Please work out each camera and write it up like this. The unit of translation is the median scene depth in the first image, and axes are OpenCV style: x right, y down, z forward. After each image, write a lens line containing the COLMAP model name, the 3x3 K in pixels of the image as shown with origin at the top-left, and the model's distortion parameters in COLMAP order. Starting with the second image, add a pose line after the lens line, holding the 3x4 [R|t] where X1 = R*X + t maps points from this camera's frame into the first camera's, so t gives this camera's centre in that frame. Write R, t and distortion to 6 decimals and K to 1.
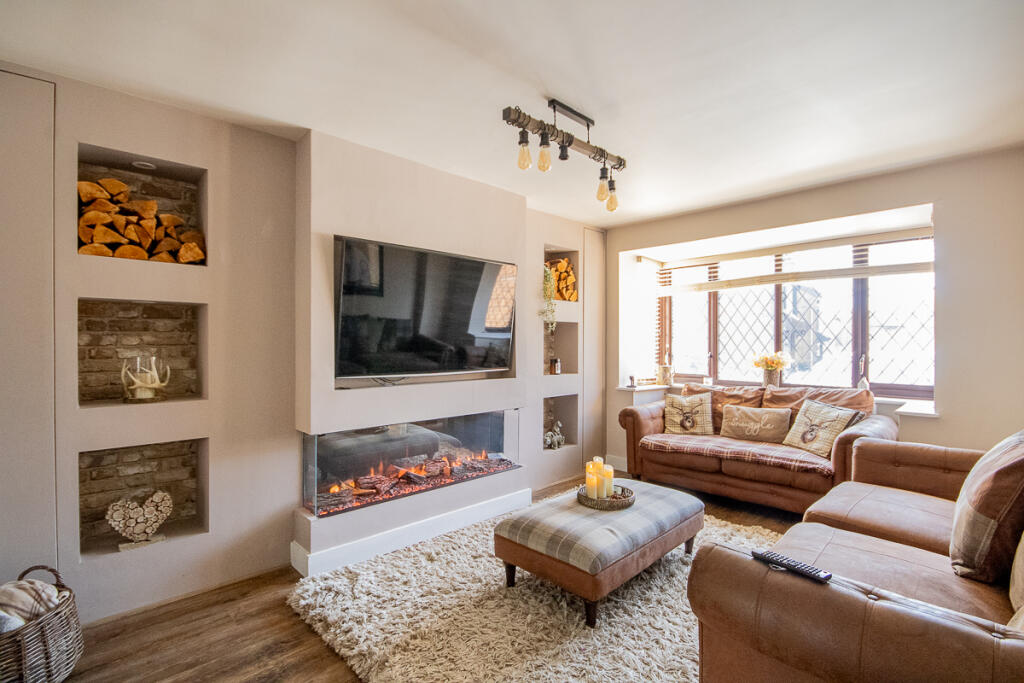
lens RADIAL K [[480.8, 0, 511.9], [0, 480.8, 340.4], [0, 0, 1]] dist [0.002135, -0.000600]
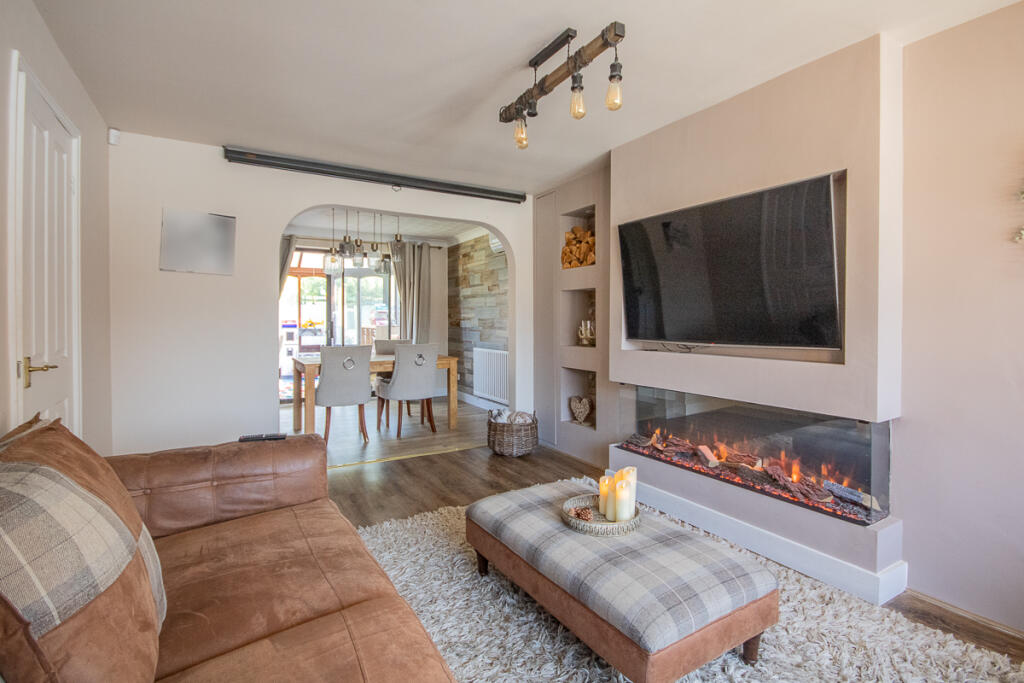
lens RADIAL K [[480.8, 0, 526.3], [0, 480.8, 323.2], [0, 0, 1]] dist [0.002135, -0.000600]
pose [[-0.205497, -0.001047, -0.978657, 0.988992], [-0.003093, 0.999995, -0.000420, 0.042441], [0.978653, 0.002941, -0.205499, 1.112331]]
